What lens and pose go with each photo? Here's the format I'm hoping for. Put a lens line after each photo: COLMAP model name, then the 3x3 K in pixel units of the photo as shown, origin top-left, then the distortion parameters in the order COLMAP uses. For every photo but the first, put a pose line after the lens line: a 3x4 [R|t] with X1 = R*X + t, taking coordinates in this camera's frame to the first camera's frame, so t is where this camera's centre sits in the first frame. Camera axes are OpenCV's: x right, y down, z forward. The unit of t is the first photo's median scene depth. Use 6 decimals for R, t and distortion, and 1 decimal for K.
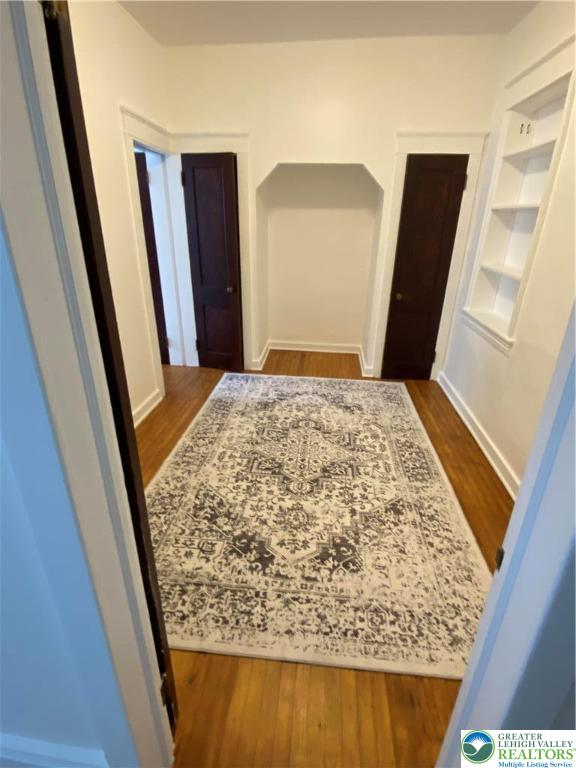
lens RADIAL K [[378.9, 0, 288.0], [0, 378.9, 384.0], [0, 0, 1]] dist [0.047905, -0.040513]
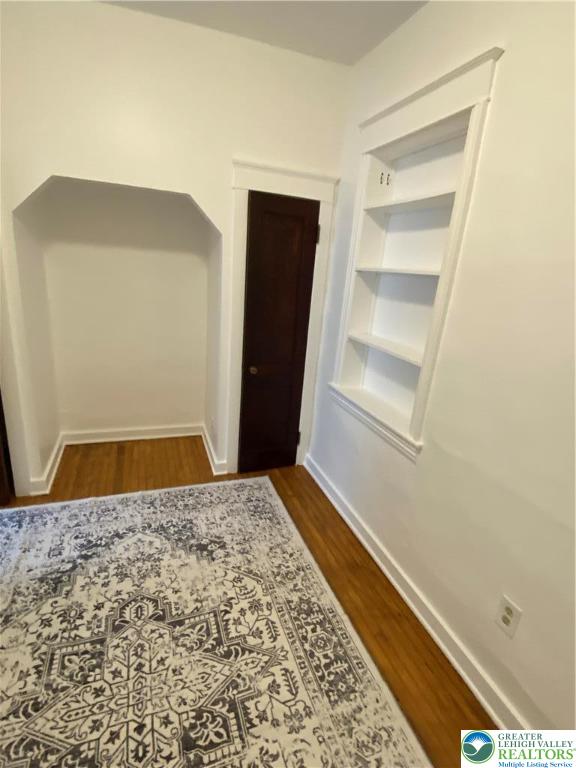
lens RADIAL K [[378.9, 0, 288.0], [0, 378.9, 384.0], [0, 0, 1]] dist [0.047905, -0.040513]
pose [[0.895684, -0.078635, 0.437684, 0.023668], [0.114218, 0.991902, -0.055531, -0.172127], [-0.429773, 0.099730, 0.897412, 0.332320]]
